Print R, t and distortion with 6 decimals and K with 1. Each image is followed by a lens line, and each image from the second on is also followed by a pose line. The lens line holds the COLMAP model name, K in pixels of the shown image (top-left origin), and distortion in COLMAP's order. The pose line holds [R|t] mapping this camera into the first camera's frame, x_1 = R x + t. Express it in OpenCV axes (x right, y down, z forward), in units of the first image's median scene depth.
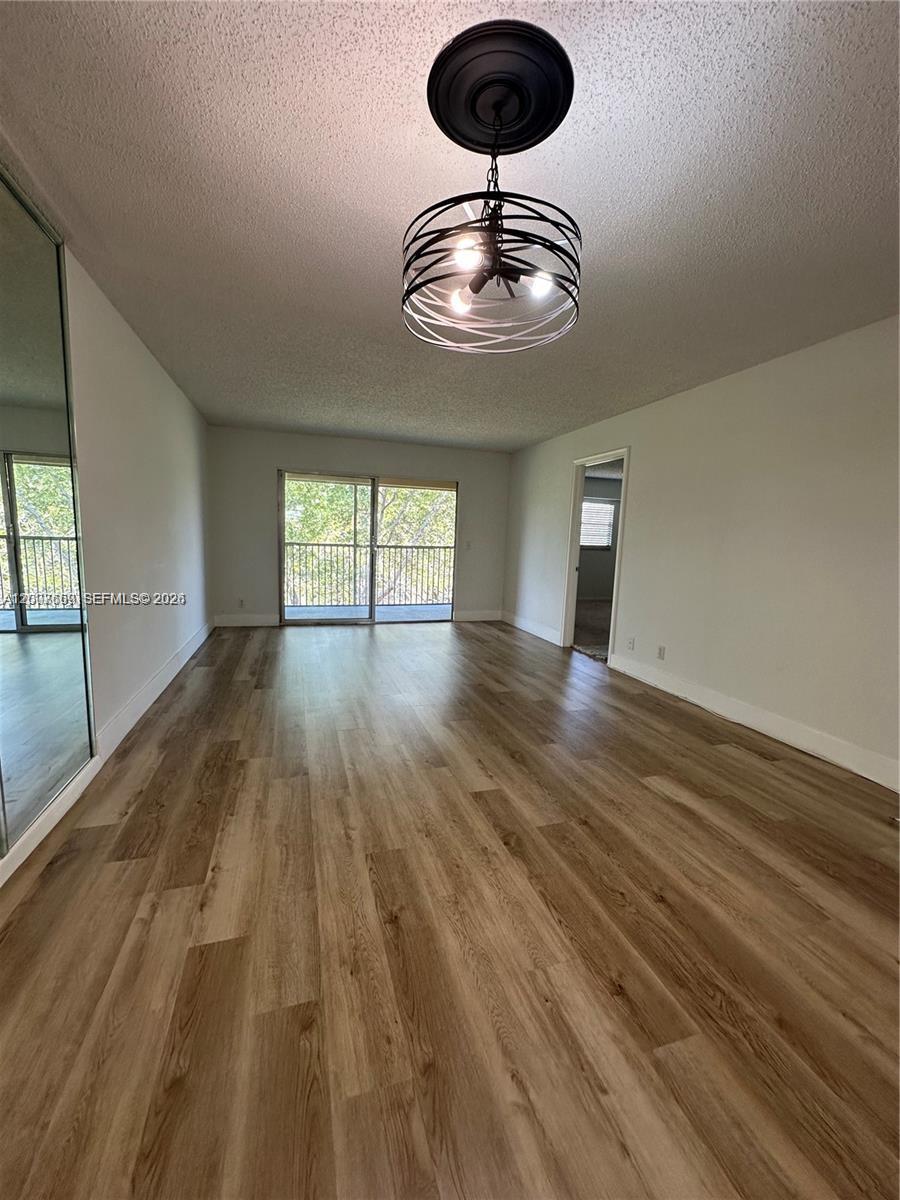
lens RADIAL K [[479.8, 0, 451.6], [0, 479.8, 597.6], [0, 0, 1]] dist [-0.001786, -0.000042]
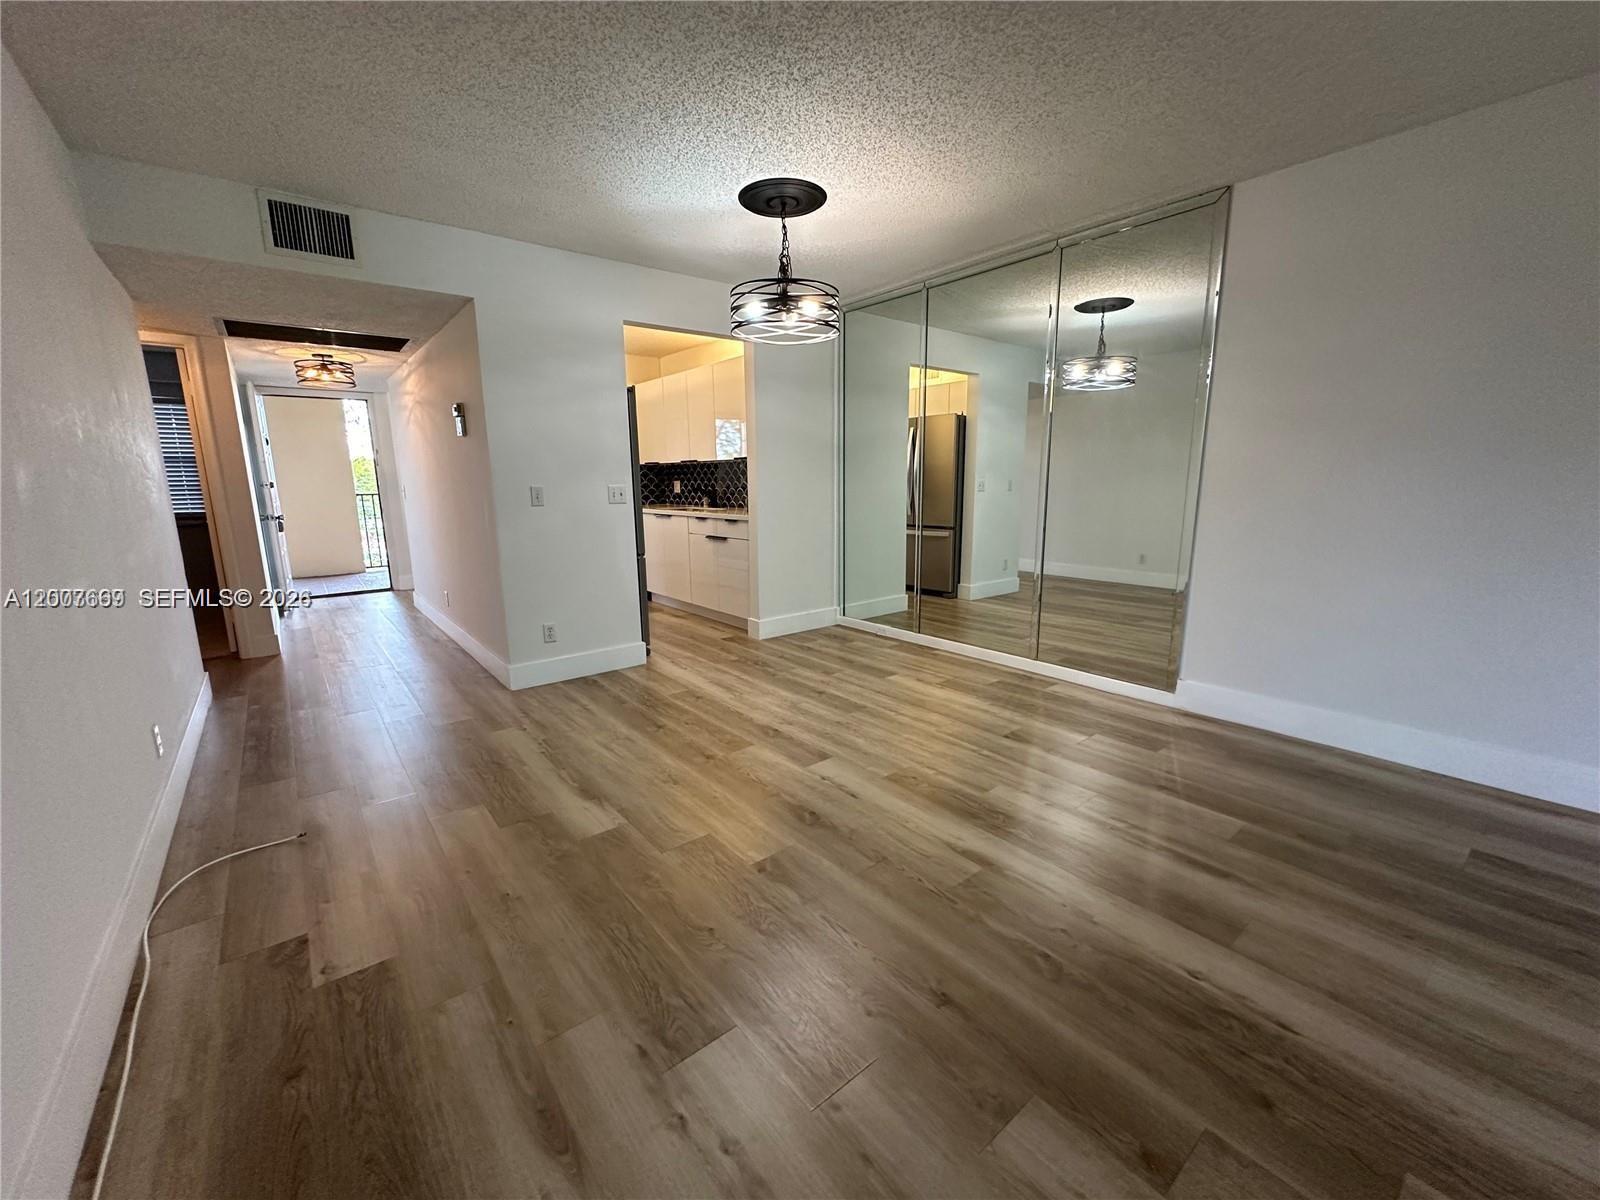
lens RADIAL K [[639.8, 0, 786.5], [0, 639.8, 601.3], [0, 0, 1]] dist [-0.001786, -0.000042]
pose [[-0.940437, 0.039512, -0.337665, 0.525481], [-0.064605, 0.954354, 0.291608, -0.220374], [0.333774, 0.296054, -0.894957, 2.003262]]
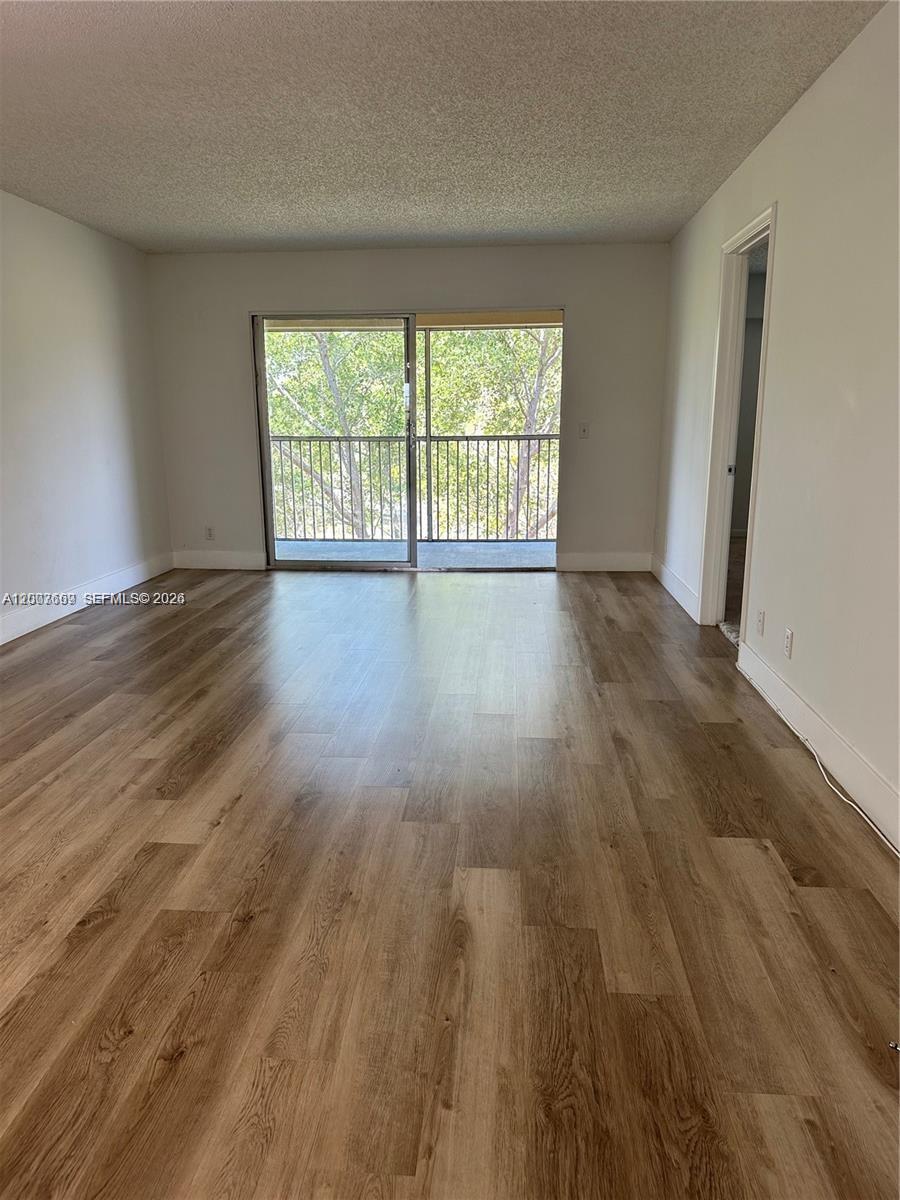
lens RADIAL K [[841.5, 0, 450.4], [0, 841.5, 597.7], [0, 0, 1]] dist [0.071255, -0.085678]
pose [[0.922833, 0.039504, -0.383169, 0.817868], [-0.008034, 0.996485, 0.083388, 0.001382], [0.385116, -0.073875, 0.919906, 0.176200]]
